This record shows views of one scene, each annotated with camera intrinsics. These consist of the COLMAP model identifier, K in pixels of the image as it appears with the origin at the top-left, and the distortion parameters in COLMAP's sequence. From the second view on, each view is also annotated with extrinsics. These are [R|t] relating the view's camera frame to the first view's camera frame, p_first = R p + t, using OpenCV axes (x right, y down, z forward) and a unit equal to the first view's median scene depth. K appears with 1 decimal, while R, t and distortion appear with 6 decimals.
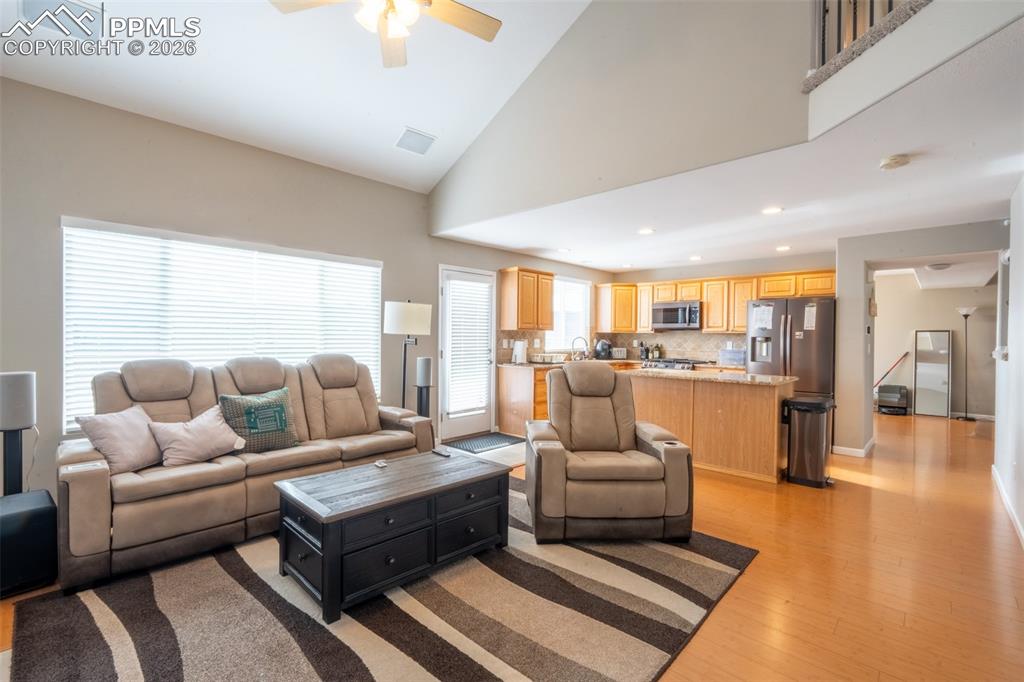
lens RADIAL K [[452.7, 0, 507.2], [0, 452.7, 341.2], [0, 0, 1]] dist [-0.010560, 0.001770]
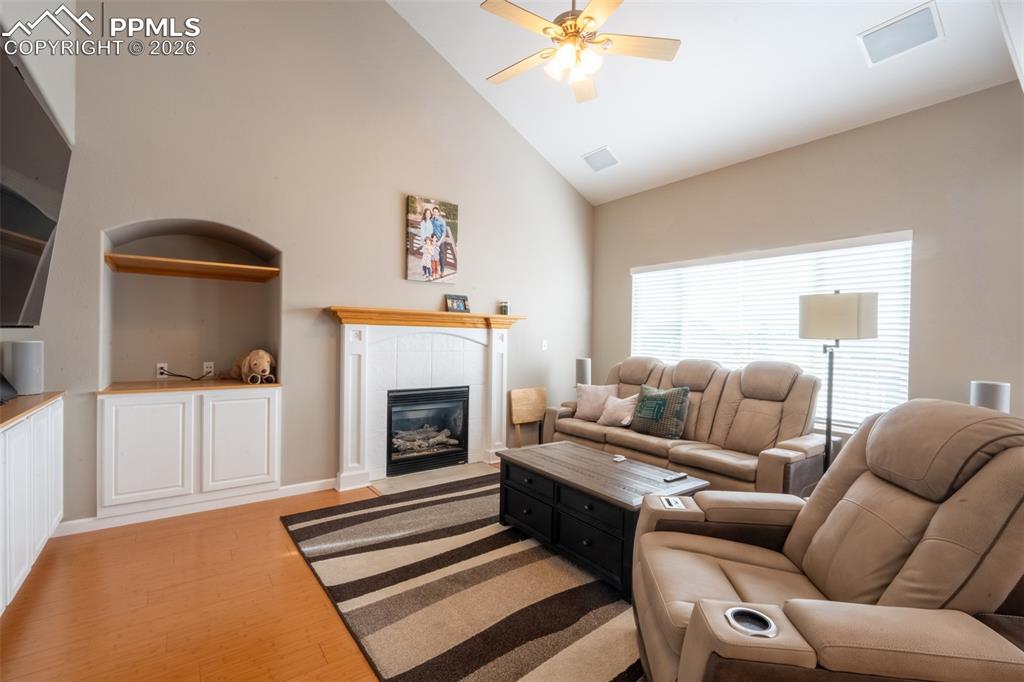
lens RADIAL K [[458.3, 0, 507.6], [0, 458.3, 342.2], [0, 0, 1]] dist [-0.006082, 0.000420]
pose [[-0.165583, -0.000229, -0.986196, 0.348801], [-0.024129, 0.999702, 0.003819, -0.000147], [0.985901, 0.024429, -0.165539, 0.386612]]
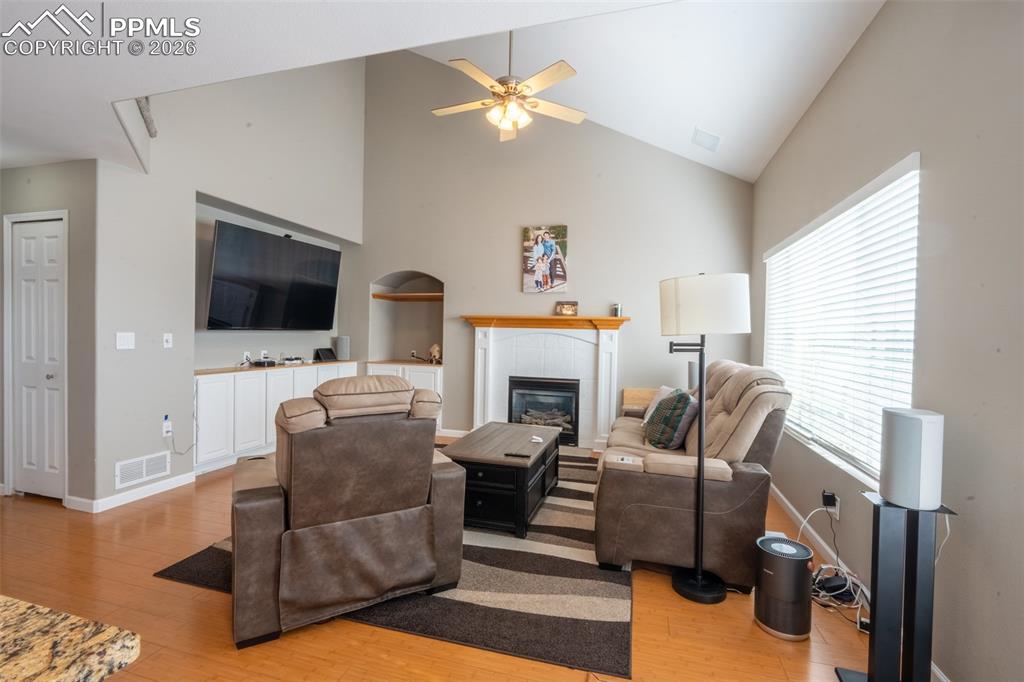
lens RADIAL K [[458.3, 0, 507.6], [0, 458.3, 342.2], [0, 0, 1]] dist [-0.006082, 0.000420]
pose [[-0.884385, -0.019421, -0.466354, 0.155806], [-0.032552, 0.999268, 0.020116, -0.006913], [0.465622, 0.032971, -0.884369, 0.863479]]
